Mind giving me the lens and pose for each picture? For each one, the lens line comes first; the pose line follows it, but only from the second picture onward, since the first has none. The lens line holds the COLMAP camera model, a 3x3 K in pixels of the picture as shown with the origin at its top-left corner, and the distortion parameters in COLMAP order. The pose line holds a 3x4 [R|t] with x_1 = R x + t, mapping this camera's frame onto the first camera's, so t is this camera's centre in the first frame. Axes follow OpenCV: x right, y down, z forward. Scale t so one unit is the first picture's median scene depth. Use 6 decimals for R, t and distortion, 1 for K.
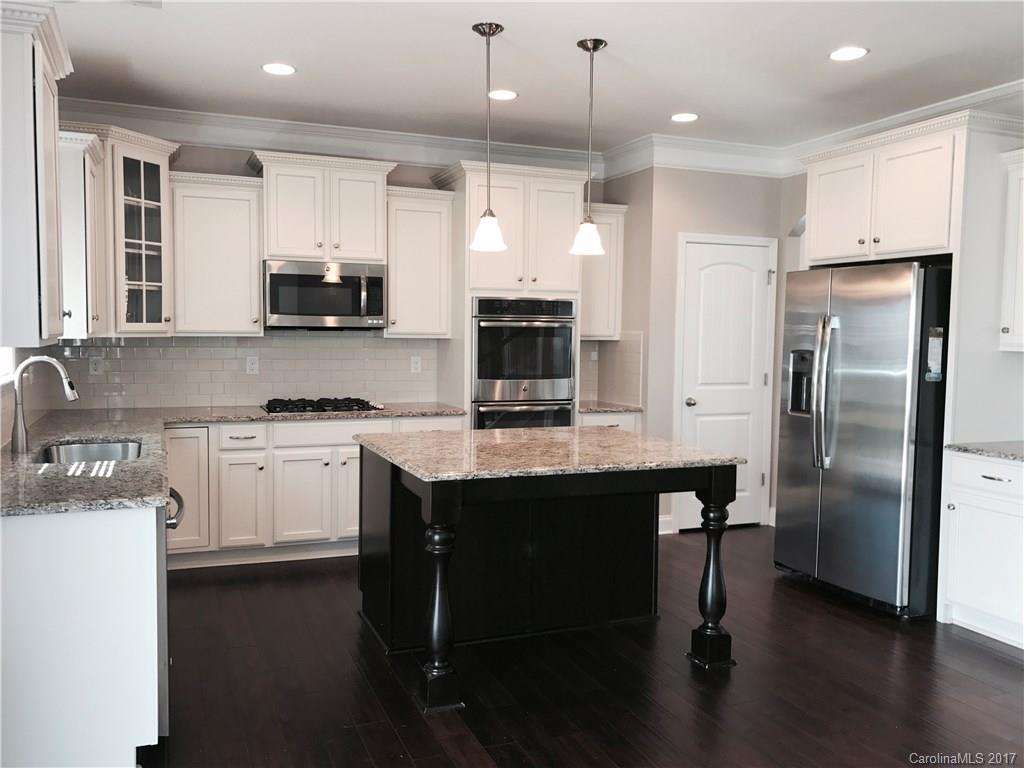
lens RADIAL K [[844.9, 0, 503.3], [0, 844.9, 384.9], [0, 0, 1]] dist [0.023721, -0.028386]
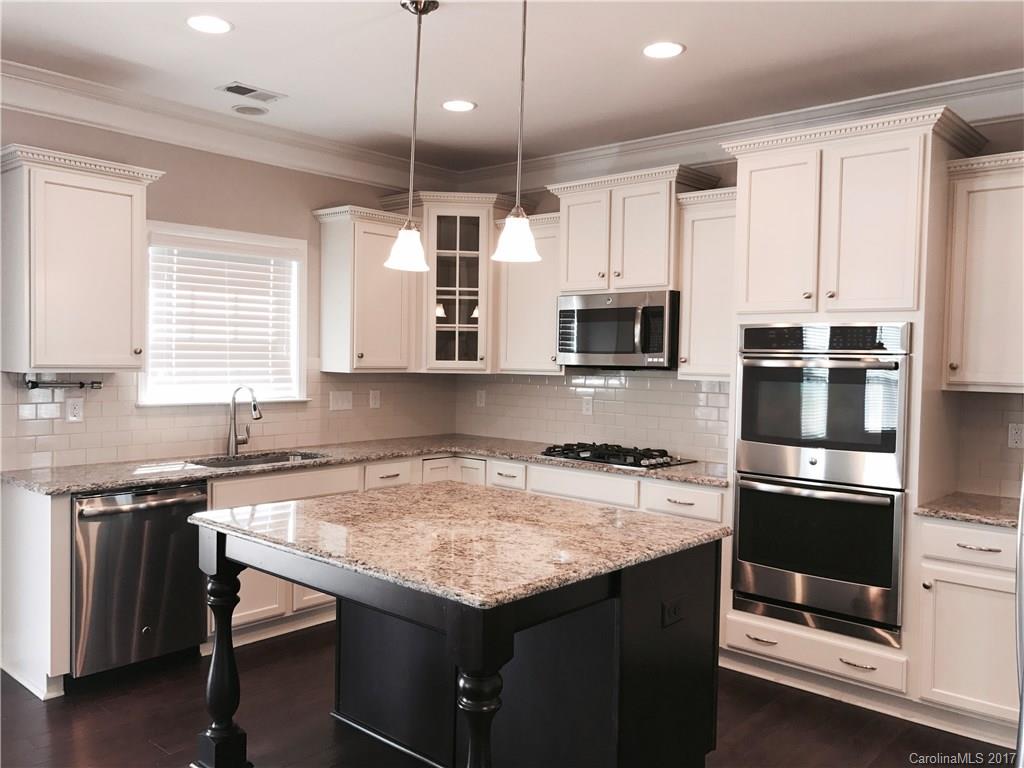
lens RADIAL K [[844.9, 0, 507.0], [0, 844.9, 384.3], [0, 0, 1]] dist [0.023721, -0.028386]
pose [[0.435549, 0.025153, -0.899813, 0.558418], [-0.070371, 0.997502, -0.006180, -0.037395], [0.897410, 0.066013, 0.436231, 0.534875]]
